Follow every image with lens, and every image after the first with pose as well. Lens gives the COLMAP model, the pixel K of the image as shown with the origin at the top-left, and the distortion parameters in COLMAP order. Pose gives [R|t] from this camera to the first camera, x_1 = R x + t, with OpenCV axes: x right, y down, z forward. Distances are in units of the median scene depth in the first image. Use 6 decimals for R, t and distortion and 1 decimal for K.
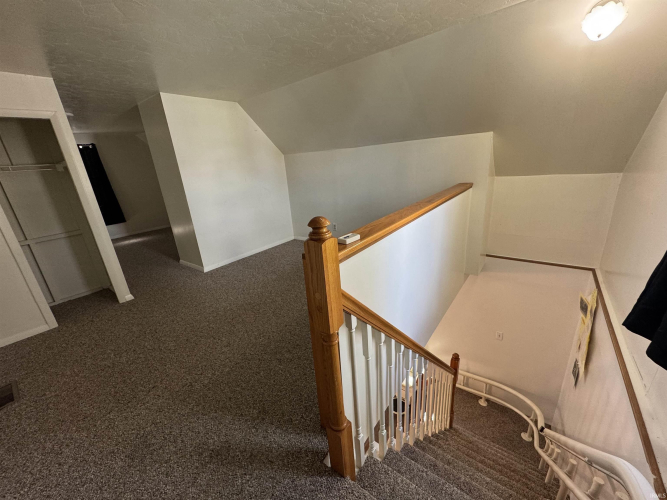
lens RADIAL K [[269.2, 0, 335.3], [0, 269.2, 248.2], [0, 0, 1]] dist [-0.004767, 0.001453]
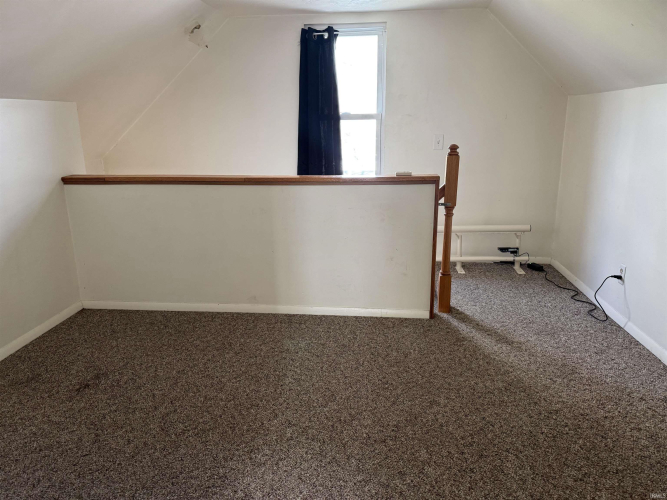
lens RADIAL K [[476.2, 0, 330.4], [0, 476.2, 252.6], [0, 0, 1]] dist [0.061253, -0.067526]
pose [[-0.507823, -0.143727, 0.849387, -0.785731], [0.325055, 0.881130, 0.343438, -0.263798], [-0.797781, 0.450503, -0.400739, 1.001254]]
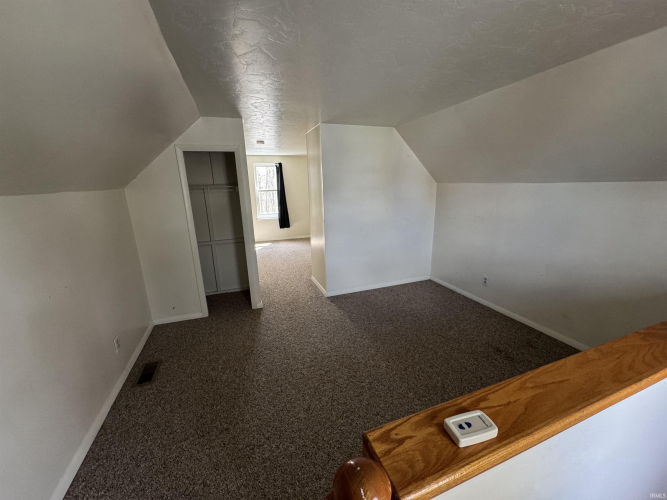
lens RADIAL K [[269.2, 0, 333.0], [0, 269.2, 248.9], [0, 0, 1]] dist [-0.004767, 0.001453]
pose [[0.840644, 0.185932, -0.508672, 0.011051], [-0.210052, 0.977637, 0.010212, -0.118383], [0.499195, 0.098263, 0.860900, 0.165749]]
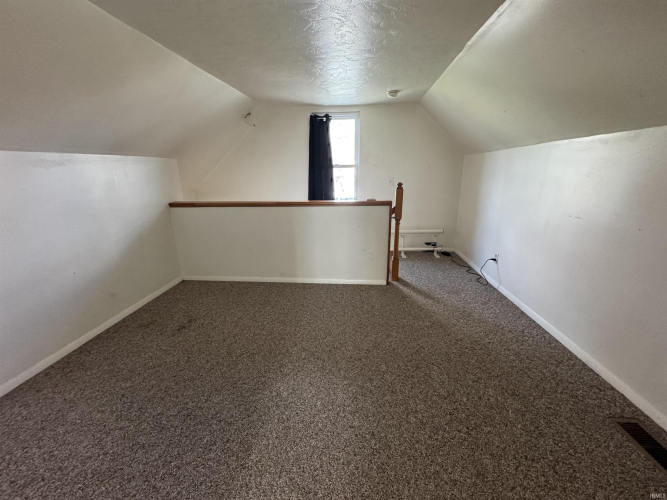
lens RADIAL K [[269.2, 0, 333.9], [0, 269.2, 248.9], [0, 0, 1]] dist [-0.004767, 0.001453]
pose [[-0.525574, -0.153521, 0.836782, -0.748341], [0.324136, 0.873261, 0.363800, -0.253571], [-0.786580, 0.462435, -0.409202, 0.978539]]
